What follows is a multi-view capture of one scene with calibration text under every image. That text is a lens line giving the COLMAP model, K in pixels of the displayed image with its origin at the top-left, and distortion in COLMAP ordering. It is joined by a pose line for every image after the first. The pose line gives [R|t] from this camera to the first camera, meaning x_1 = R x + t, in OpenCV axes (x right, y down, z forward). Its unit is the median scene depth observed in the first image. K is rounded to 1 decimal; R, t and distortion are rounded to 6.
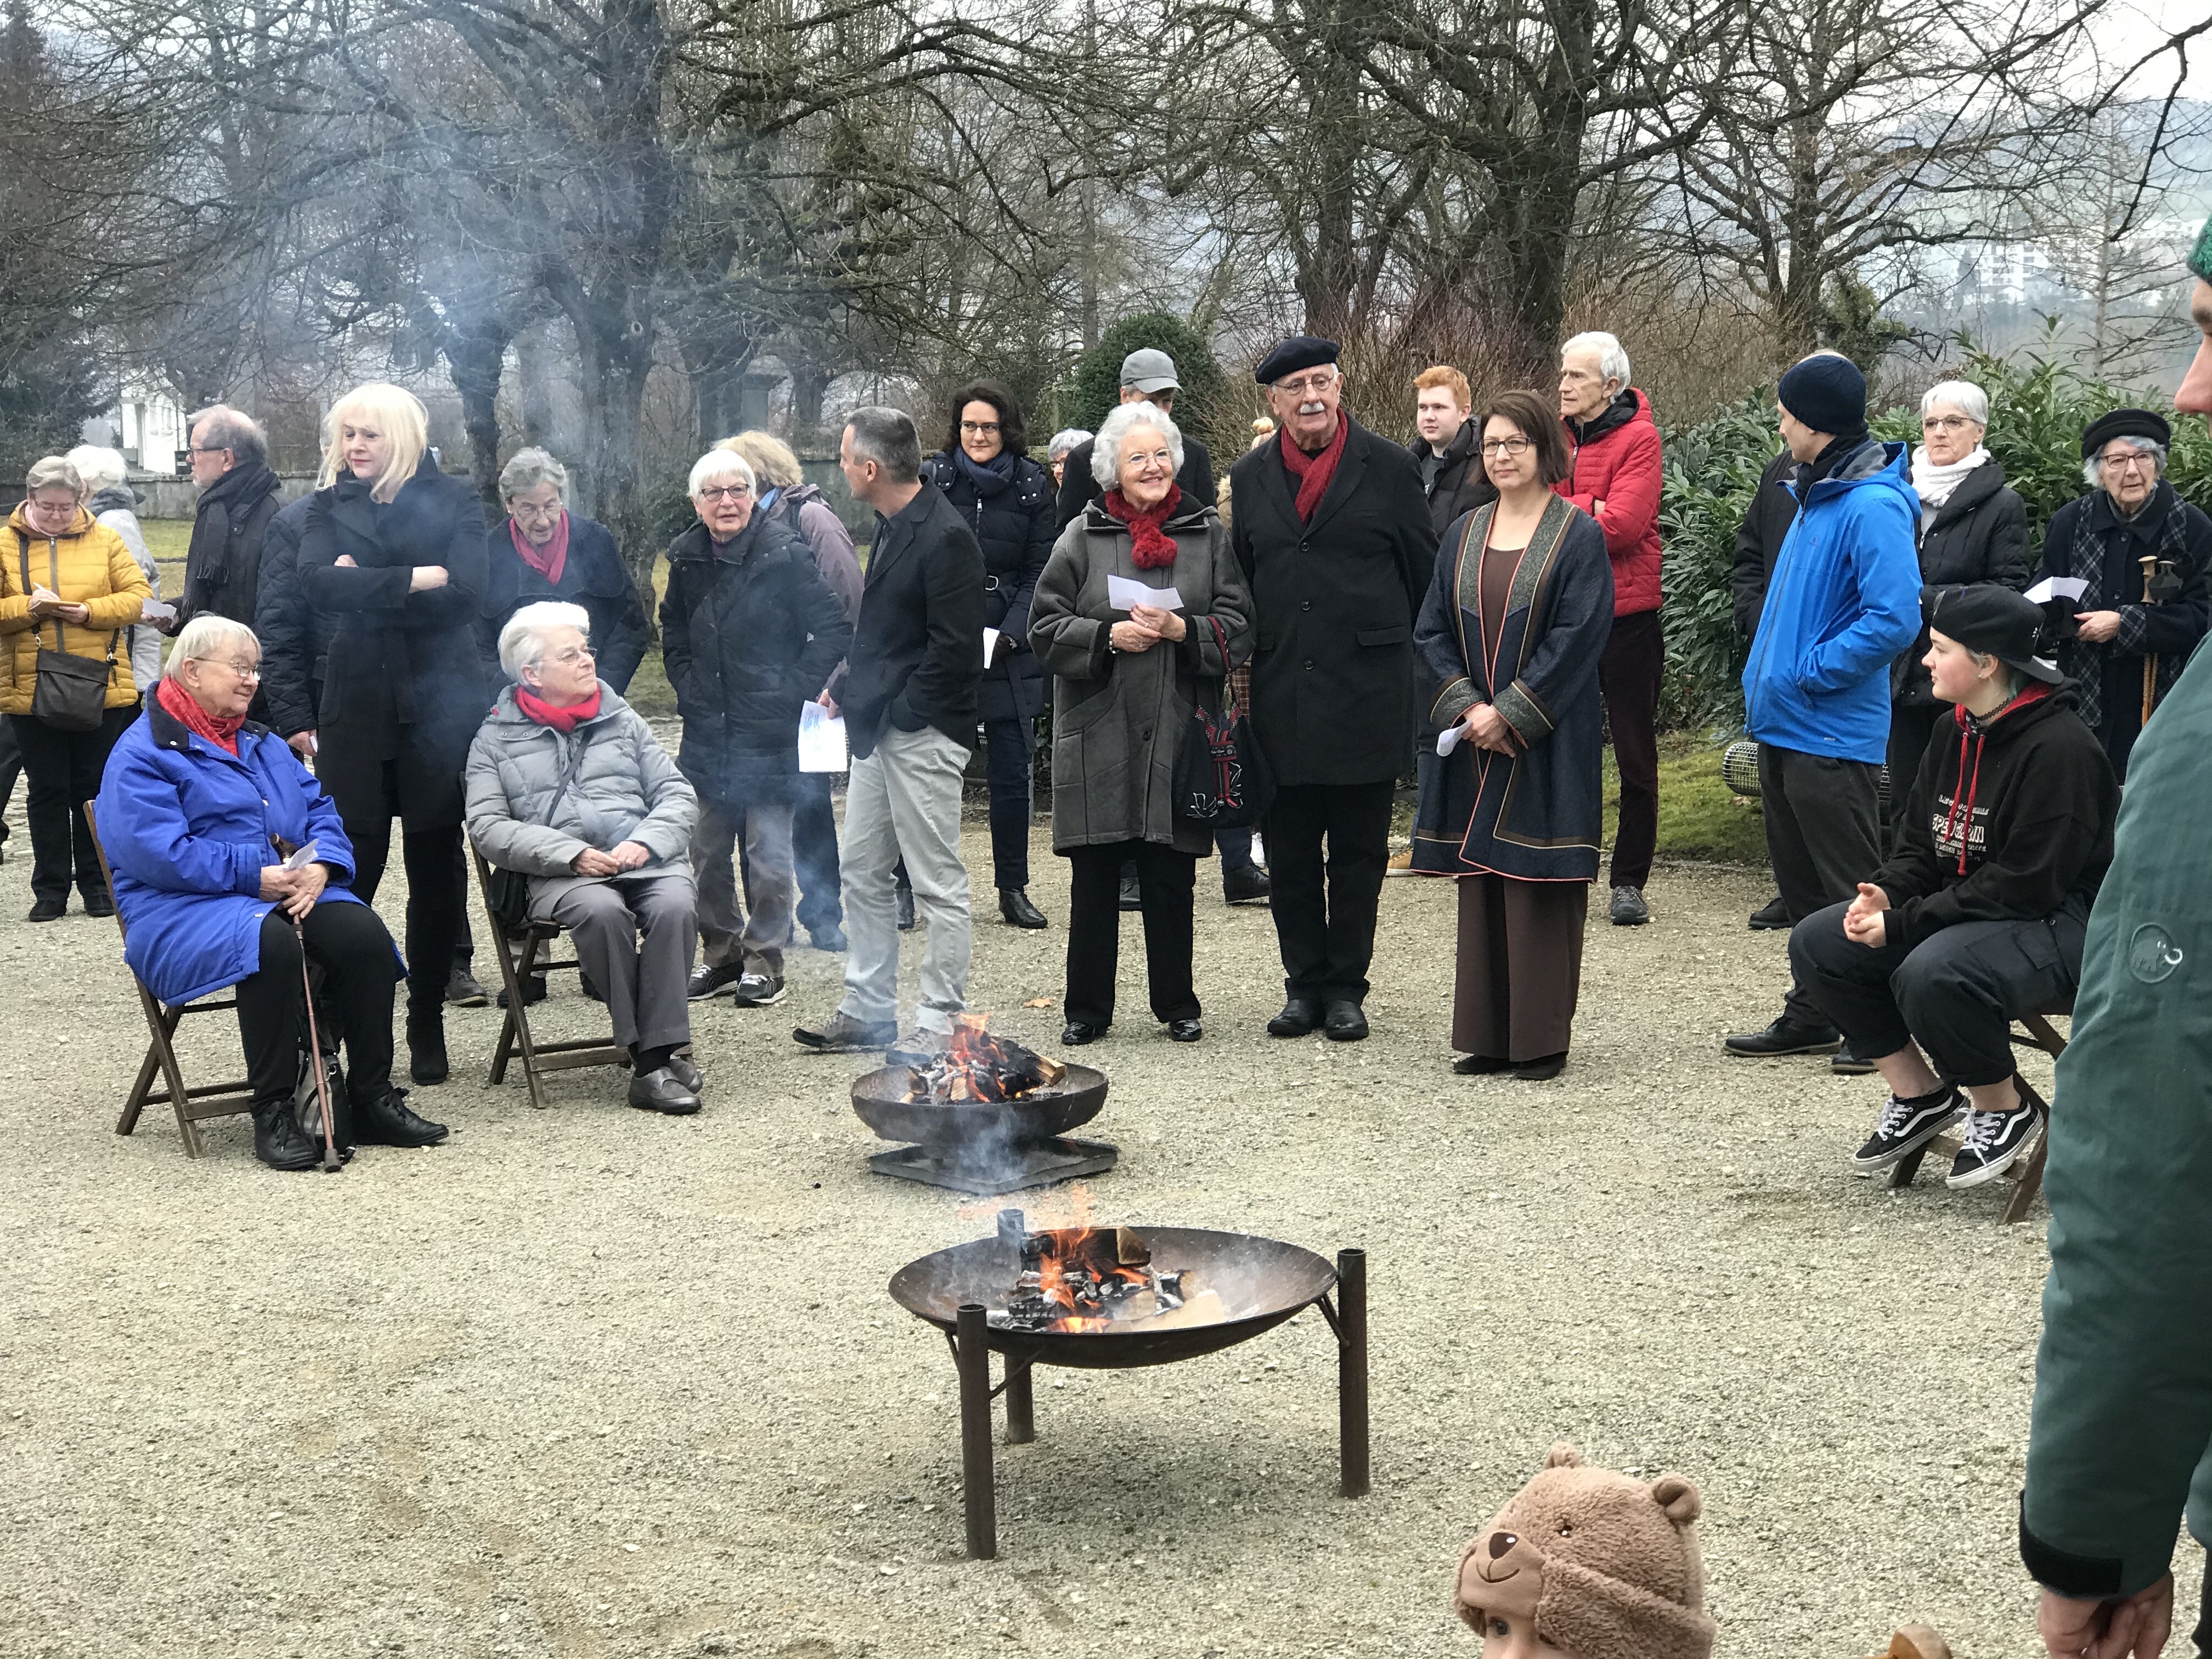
lens RADIAL K [[3586.5, 0, 1106.0], [0, 3586.5, 829.5], [0, 0, 1]] dist [0.022800, 0.416003]
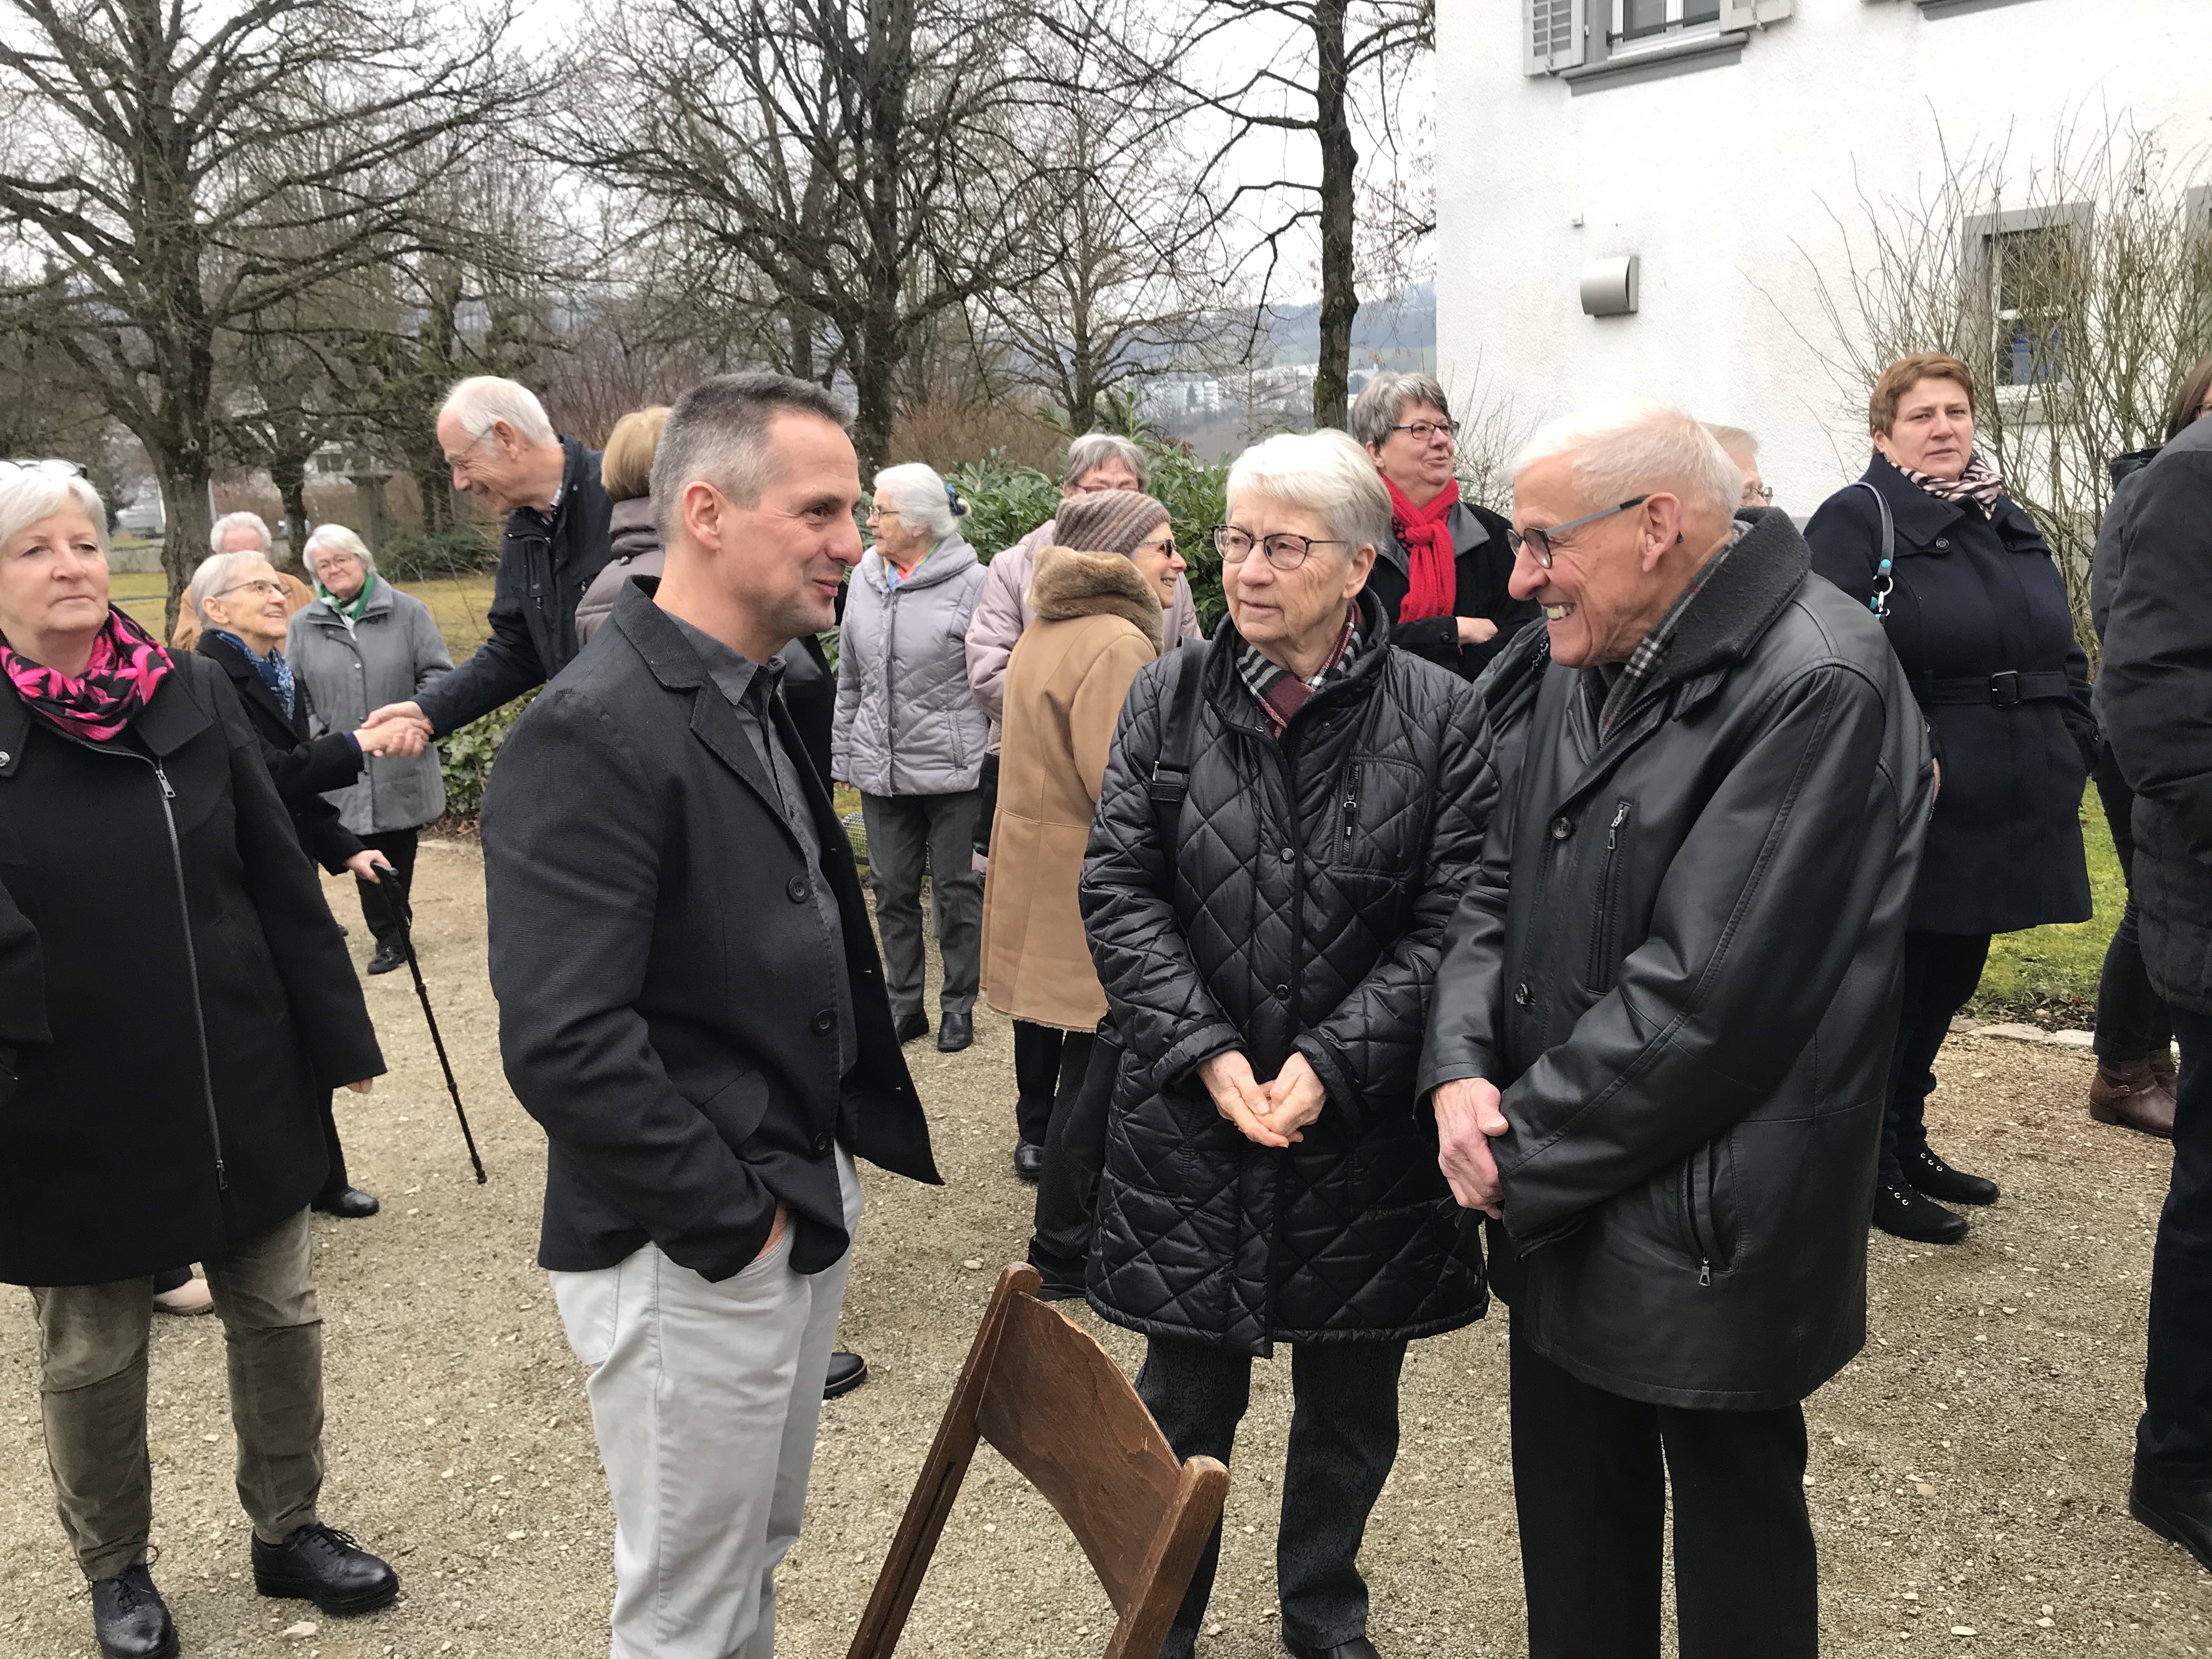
lens RADIAL K [[1844.6, 0, 1103.7], [0, 1844.6, 815.0], [0, 0, 1]] dist [-0.000408, 0.041270]
pose [[0.982923, -0.064538, 0.172329, 0.035448], [0.053040, 0.996099, 0.070519, -0.013562], [-0.176208, -0.060174, 0.982512, 0.106529]]
